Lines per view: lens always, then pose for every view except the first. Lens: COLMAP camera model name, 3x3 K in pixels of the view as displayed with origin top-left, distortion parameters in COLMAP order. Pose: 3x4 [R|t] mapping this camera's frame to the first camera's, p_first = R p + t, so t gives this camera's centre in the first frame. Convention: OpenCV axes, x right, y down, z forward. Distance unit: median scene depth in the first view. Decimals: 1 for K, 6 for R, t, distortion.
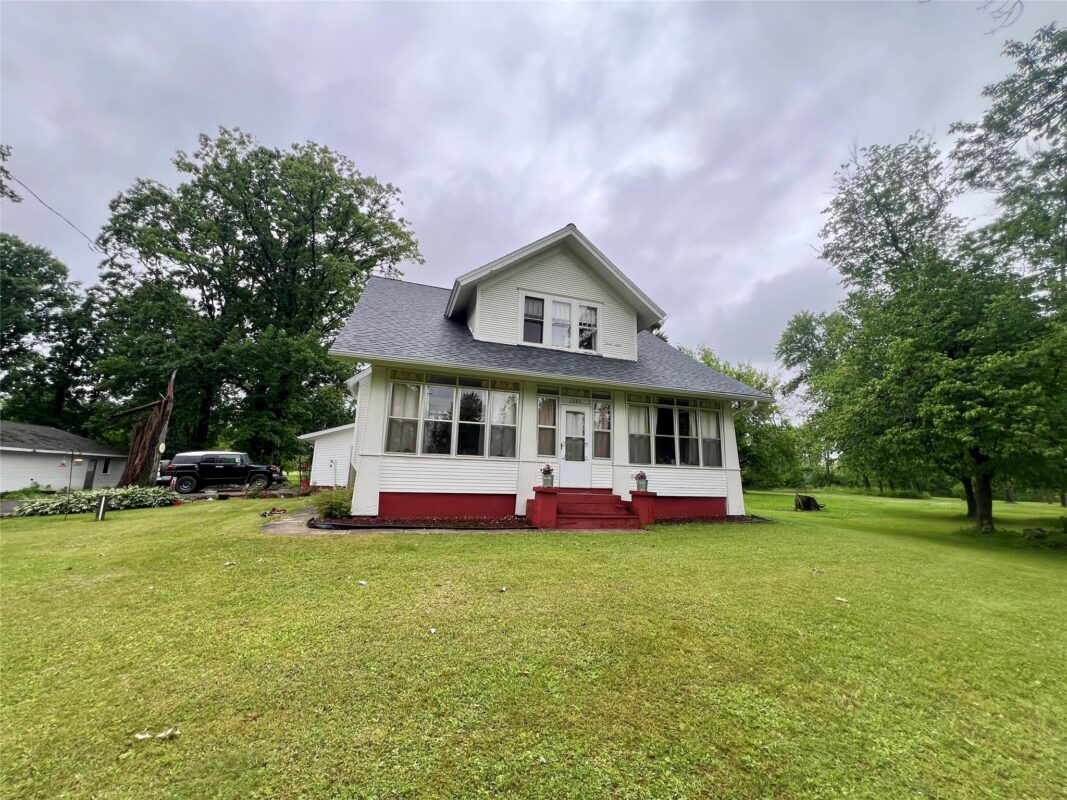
lens RADIAL K [[427.6, 0, 525.1], [0, 427.6, 395.9], [0, 0, 1]] dist [-0.000720, -0.000028]
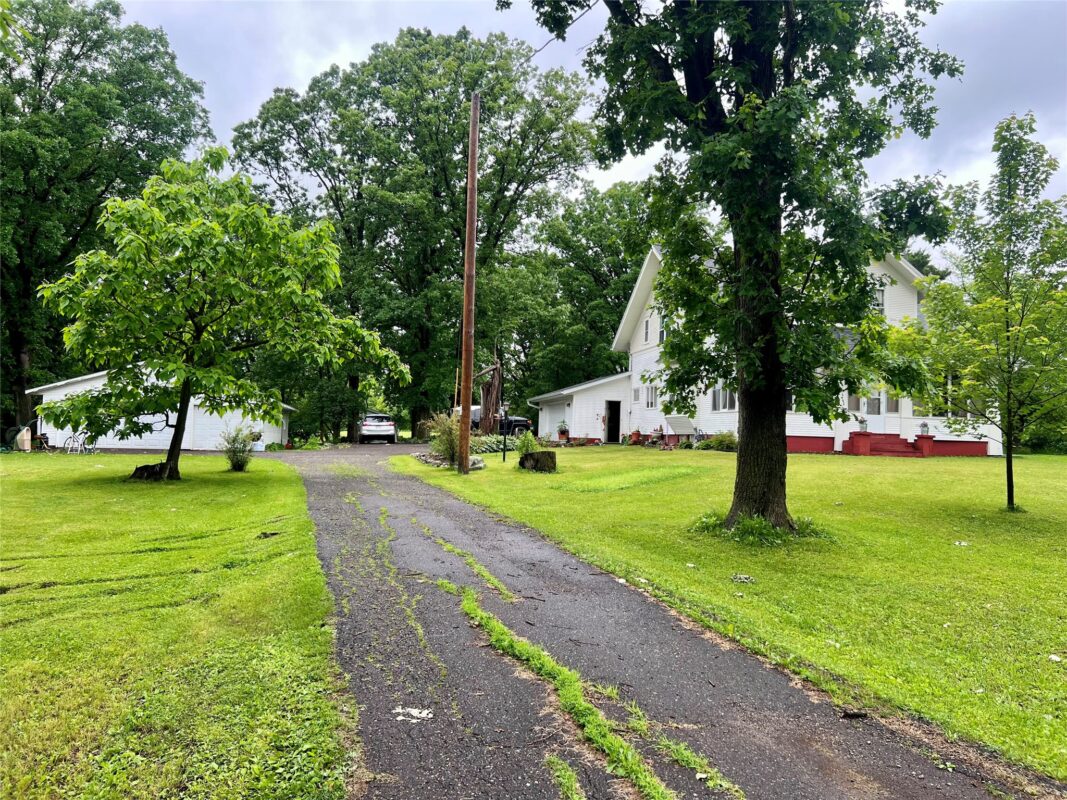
lens RADIAL K [[804.2, 0, 546.4], [0, 804.2, 392.4], [0, 0, 1]] dist [0.043979, -0.056194]
pose [[0.995900, -0.007295, -0.090167, -0.572627], [0.018596, 0.991965, 0.125141, -0.219332], [0.088529, -0.126305, 0.988033, -1.375936]]
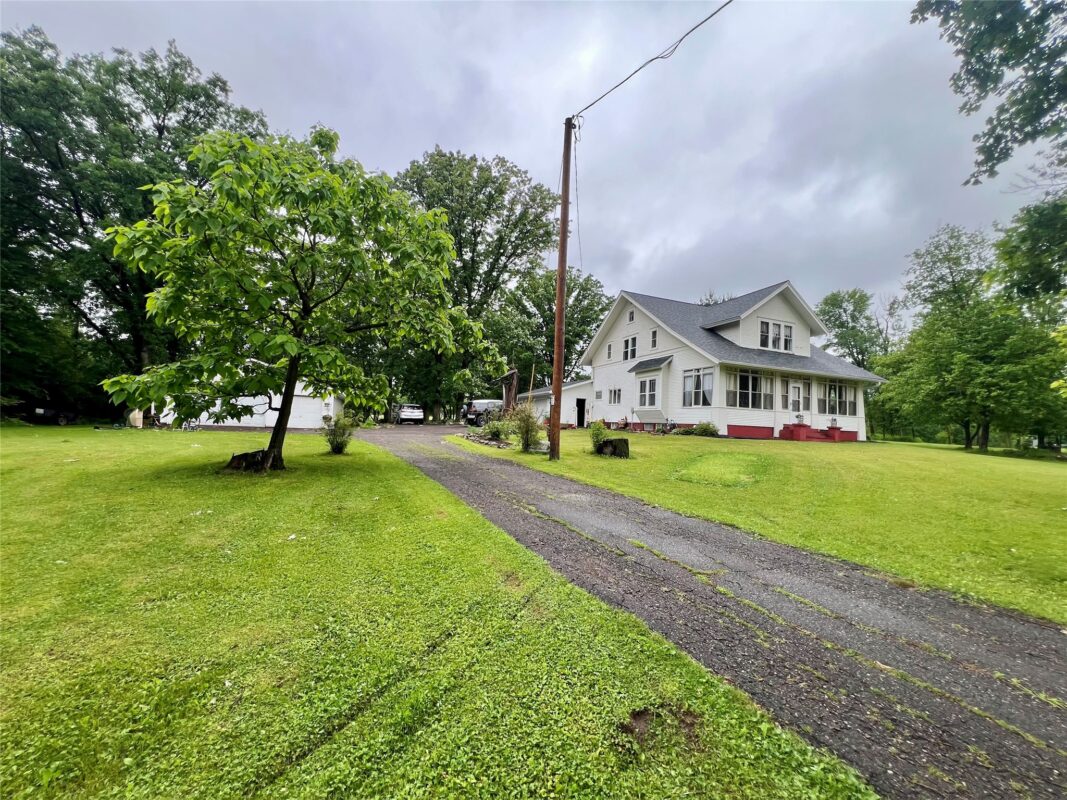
lens RADIAL K [[427.6, 0, 525.1], [0, 427.6, 395.9], [0, 0, 1]] dist [-0.000720, -0.000028]
pose [[0.999170, 0.017372, 0.036849, -0.975021], [-0.021796, 0.992135, 0.123264, -0.111417], [-0.034418, -0.123964, 0.991690, -0.739700]]
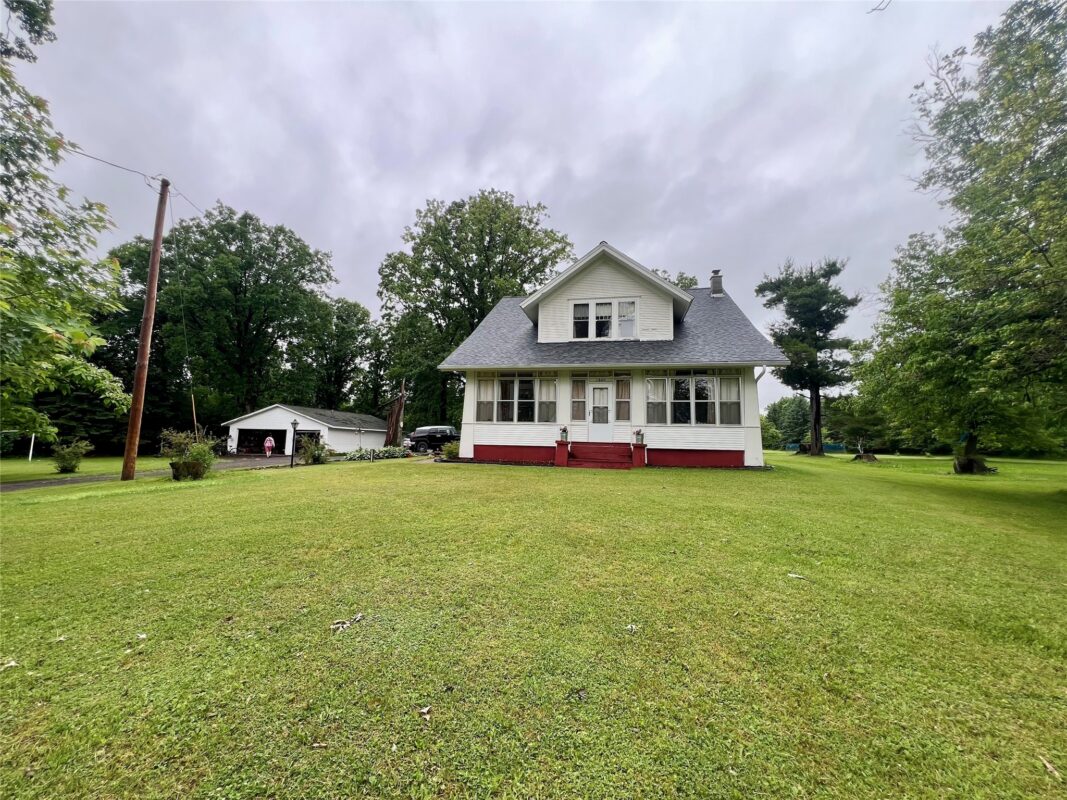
lens RADIAL K [[427.6, 0, 525.1], [0, 427.6, 395.9], [0, 0, 1]] dist [-0.000720, -0.000028]
pose [[0.864917, -0.065168, -0.497667, 0.479830], [0.097361, 0.994485, 0.038984, -0.011390], [0.492382, -0.082172, 0.866492, -0.250633]]
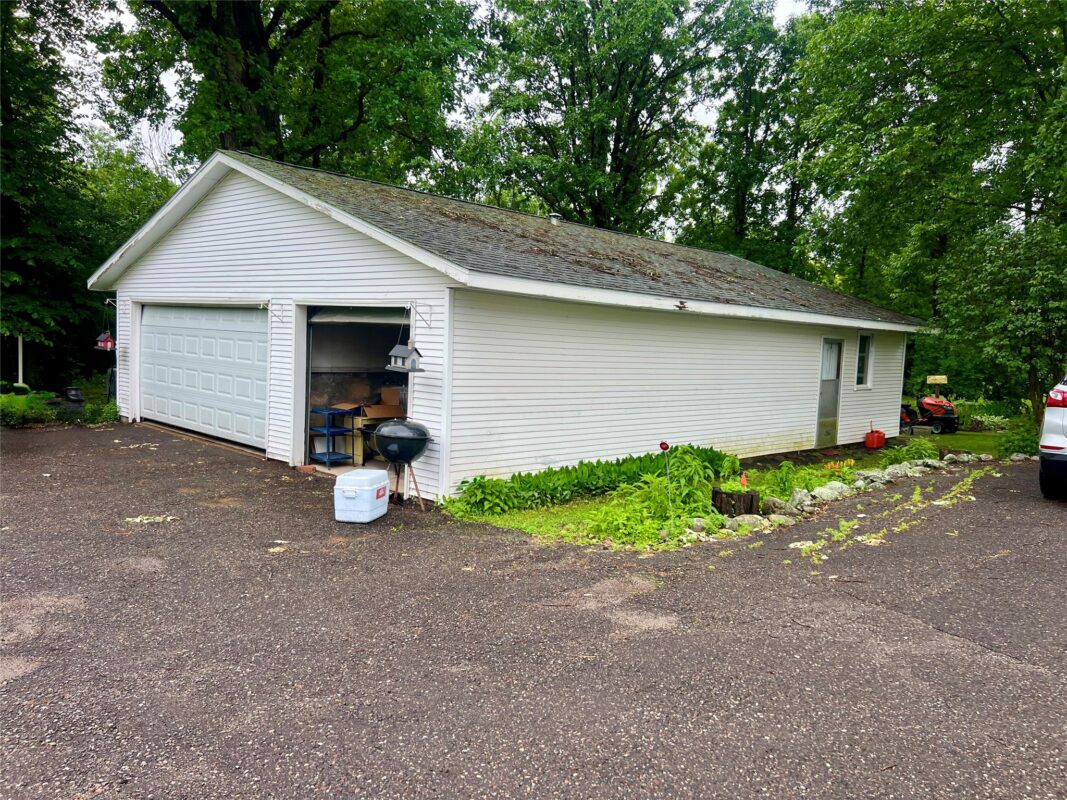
lens RADIAL K [[804.2, 0, 546.4], [0, 804.2, 392.4], [0, 0, 1]] dist [0.043979, -0.056194]
pose [[0.478488, 0.059023, -0.876108, -1.202271], [0.129419, 0.982102, 0.136846, 0.163865], [0.868504, -0.178864, 0.462285, 1.103946]]
